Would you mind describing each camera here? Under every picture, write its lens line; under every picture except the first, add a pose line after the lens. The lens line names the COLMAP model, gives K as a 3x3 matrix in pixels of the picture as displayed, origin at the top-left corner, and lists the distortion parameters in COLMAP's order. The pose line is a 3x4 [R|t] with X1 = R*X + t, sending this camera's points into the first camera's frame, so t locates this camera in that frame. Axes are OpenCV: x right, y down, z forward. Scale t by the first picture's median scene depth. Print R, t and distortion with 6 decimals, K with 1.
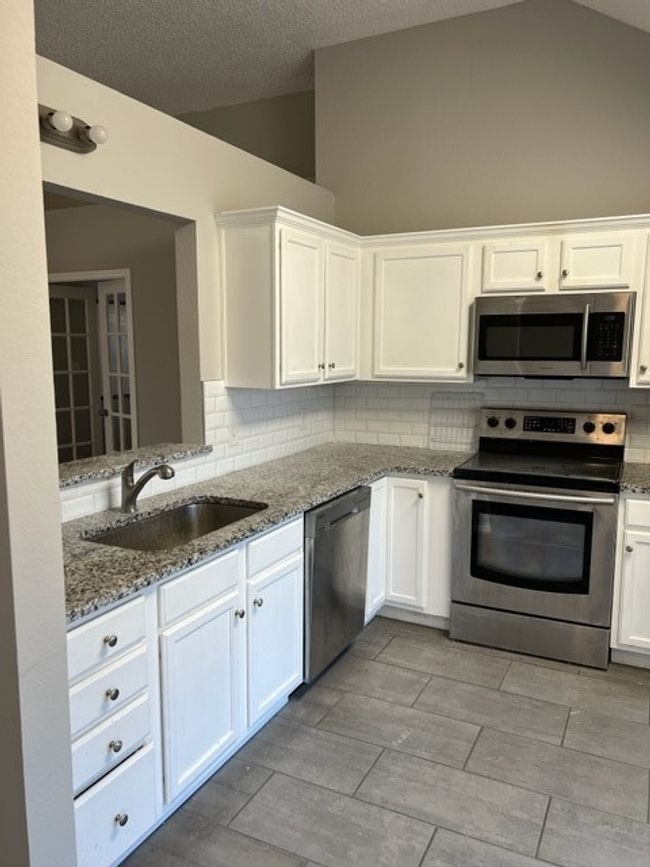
lens RADIAL K [[663.1, 0, 325.0], [0, 663.1, 433.5], [0, 0, 1]] dist [0.000136, -0.000229]
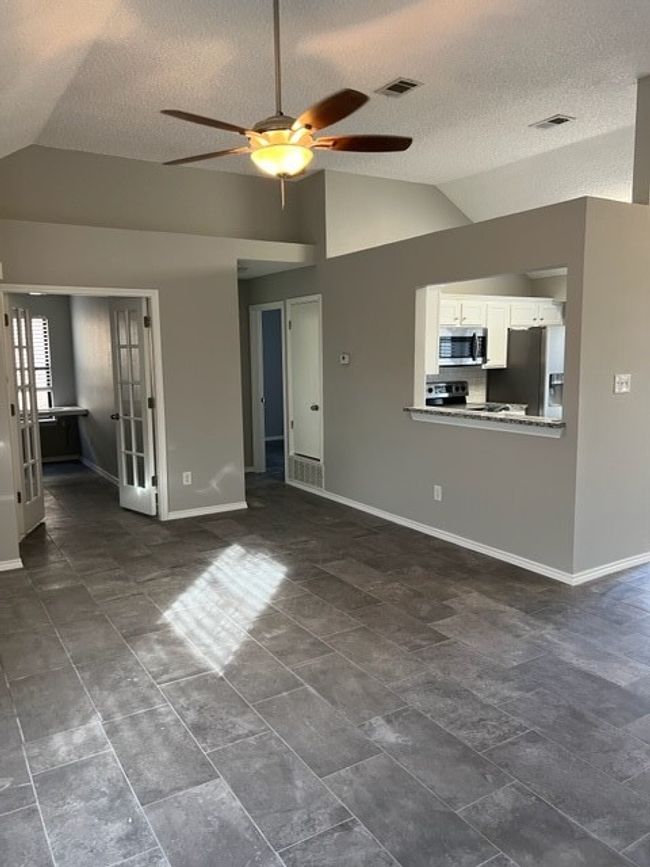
lens RADIAL K [[663.1, 0, 325.0], [0, 663.1, 433.5], [0, 0, 1]] dist [0.000136, -0.000229]
pose [[0.540679, -0.111469, 0.833811, -1.730675], [0.121104, 0.991171, 0.053976, -0.036665], [-0.832466, 0.071794, 0.549405, 0.191050]]
